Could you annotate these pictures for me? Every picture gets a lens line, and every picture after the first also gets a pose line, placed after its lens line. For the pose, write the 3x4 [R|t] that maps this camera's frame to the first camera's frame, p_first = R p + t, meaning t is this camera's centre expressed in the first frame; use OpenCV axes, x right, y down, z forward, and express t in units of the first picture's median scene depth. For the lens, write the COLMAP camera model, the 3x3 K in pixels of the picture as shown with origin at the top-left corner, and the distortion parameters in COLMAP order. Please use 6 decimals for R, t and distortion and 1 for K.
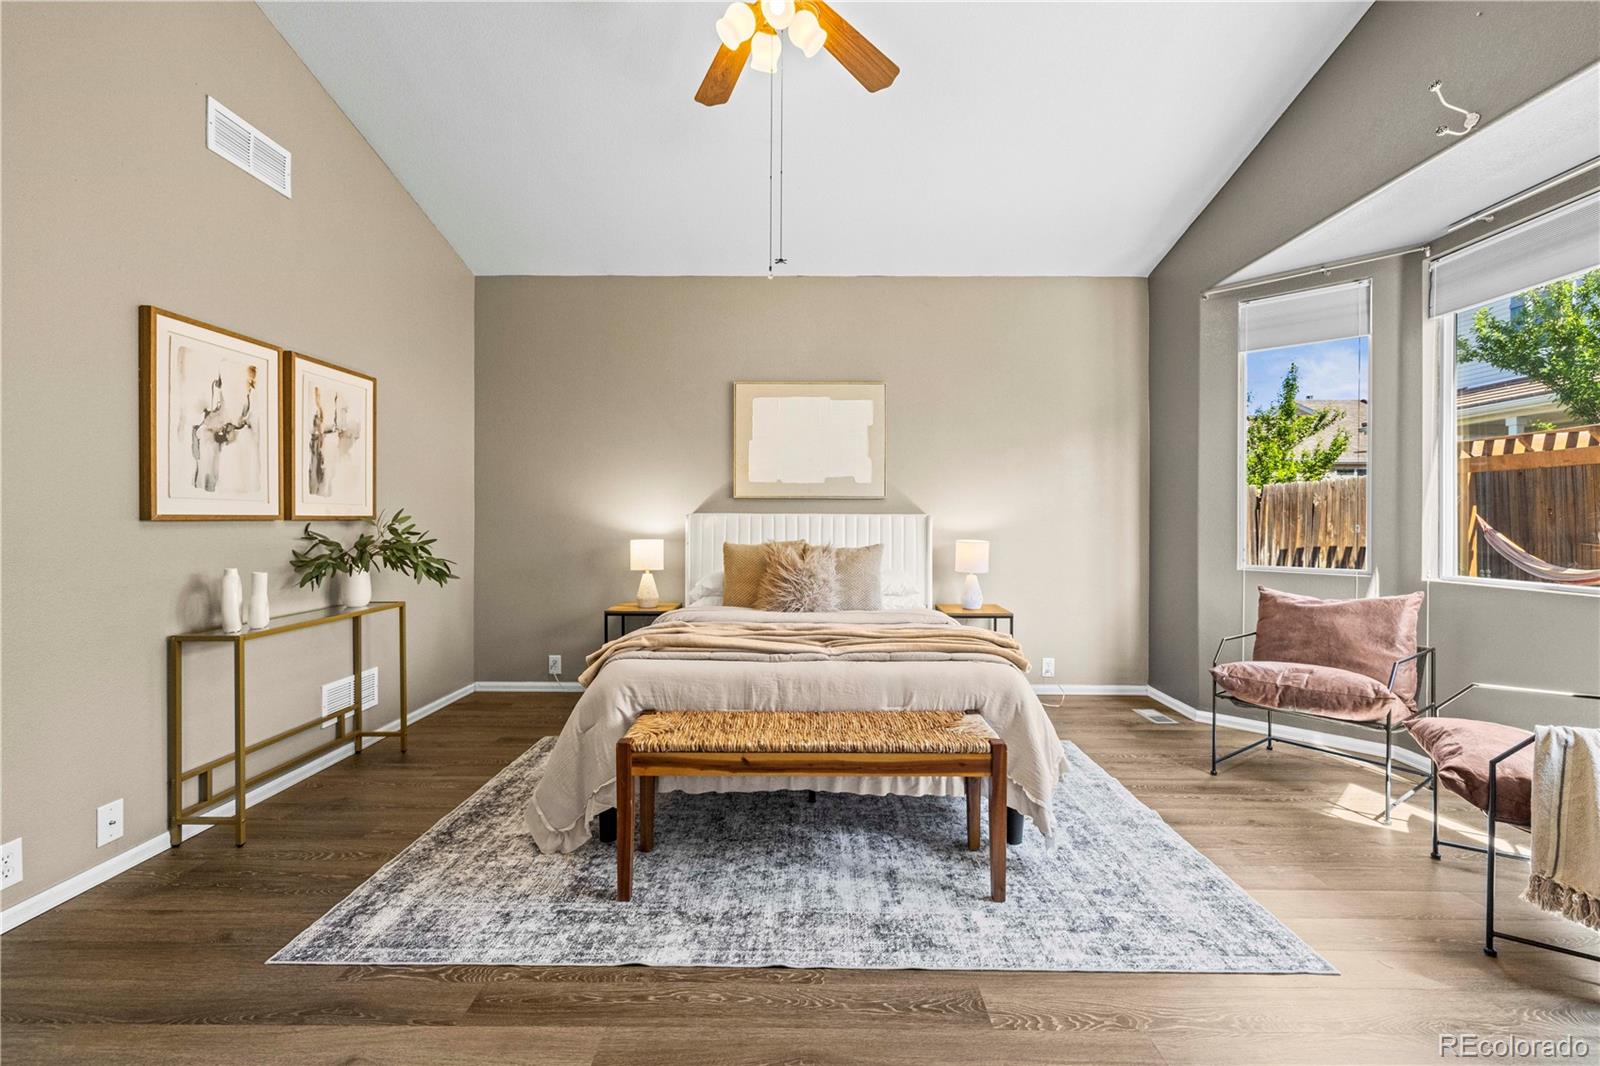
lens RADIAL K [[679.4, 0, 809.5], [0, 679.4, 527.0], [0, 0, 1]] dist [-0.000901, 0.000148]
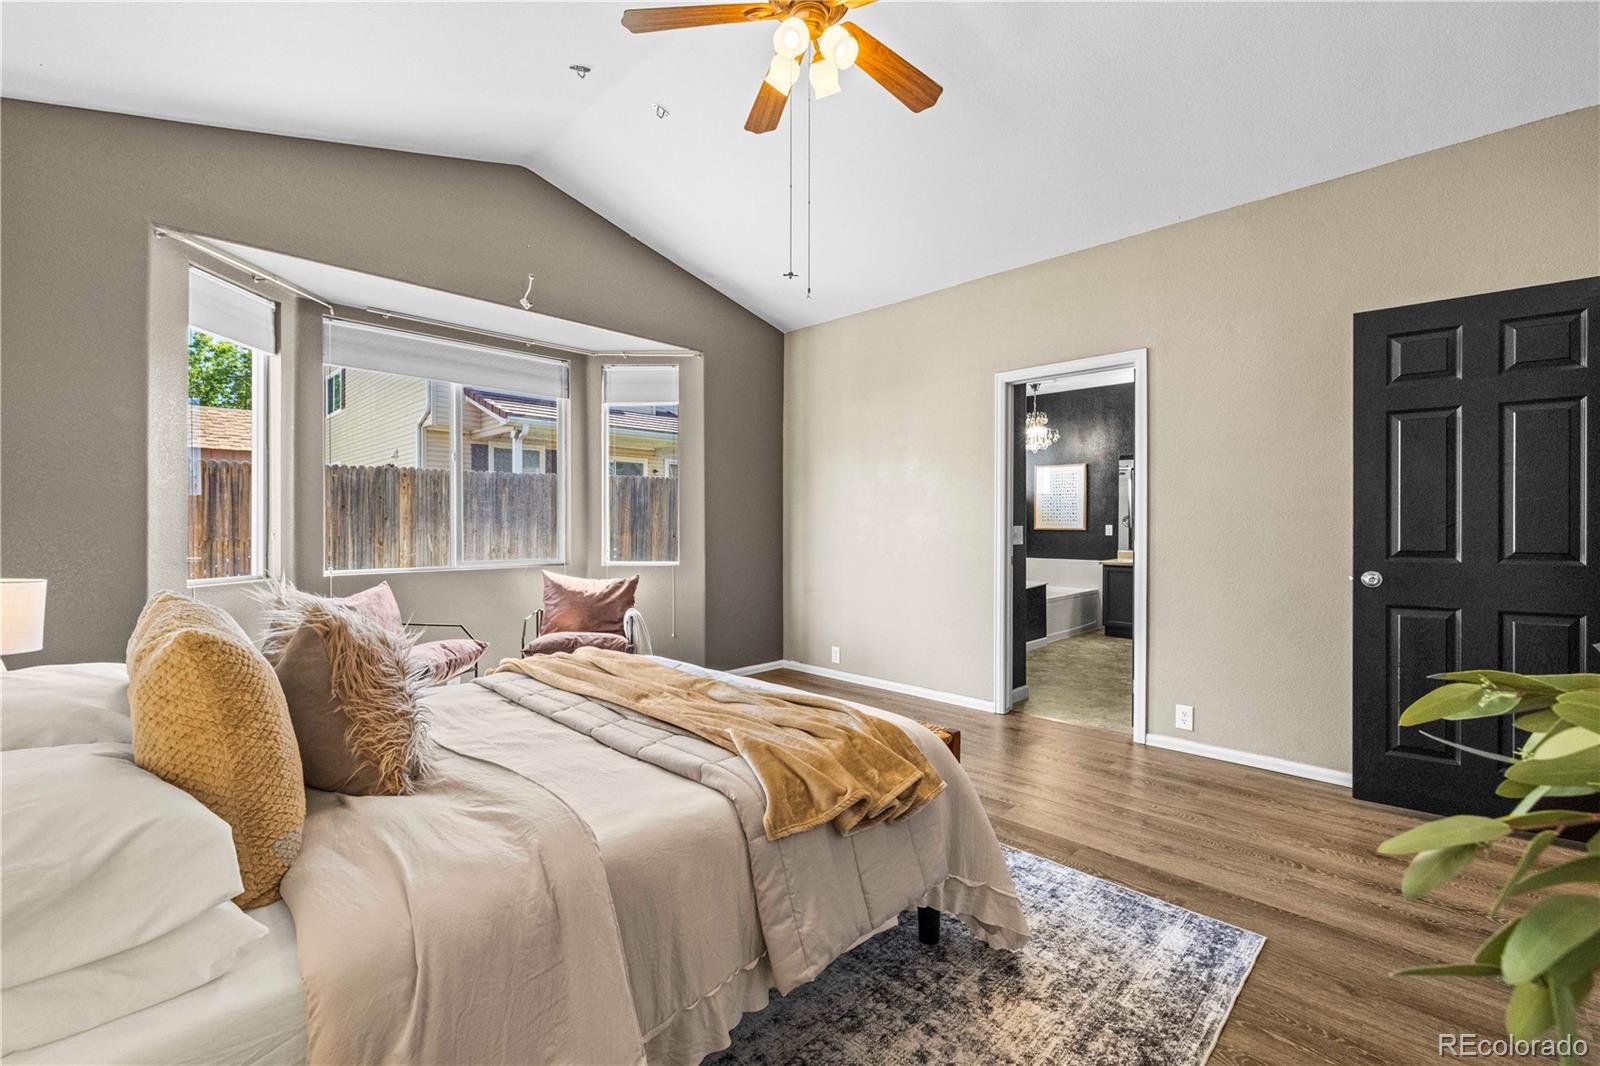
lens RADIAL K [[679.4, 0, 800.0], [0, 679.4, 527.2], [0, 0, 1]] dist [-0.000901, 0.000148]
pose [[-0.716474, -0.007144, 0.697577, -0.731723], [0.002382, 0.999917, 0.012687, -0.029858], [-0.697609, 0.010752, -0.716398, 1.653905]]
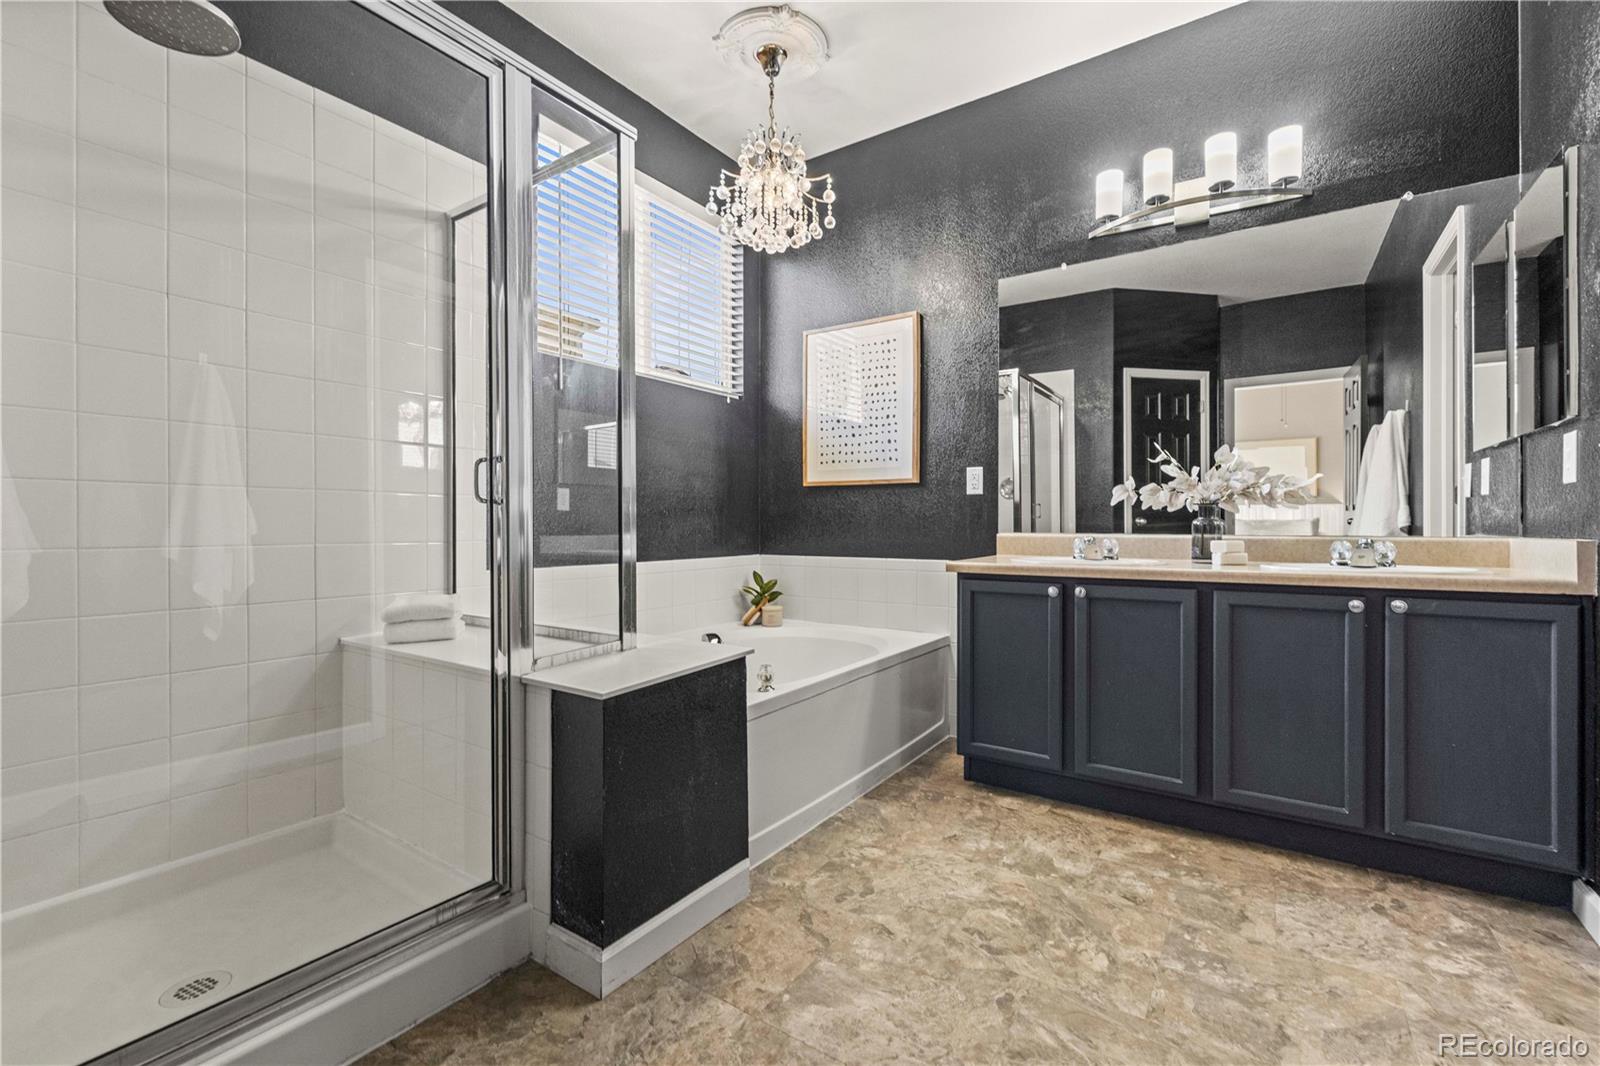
lens RADIAL K [[679.4, 0, 802.6], [0, 679.4, 529.5], [0, 0, 1]] dist [-0.000901, 0.000148]
pose [[-0.817386, -0.001248, 0.576090, -0.542284], [0.004718, 0.999950, 0.008861, 0.004050], [-0.576072, 0.009961, -0.817338, 1.107500]]
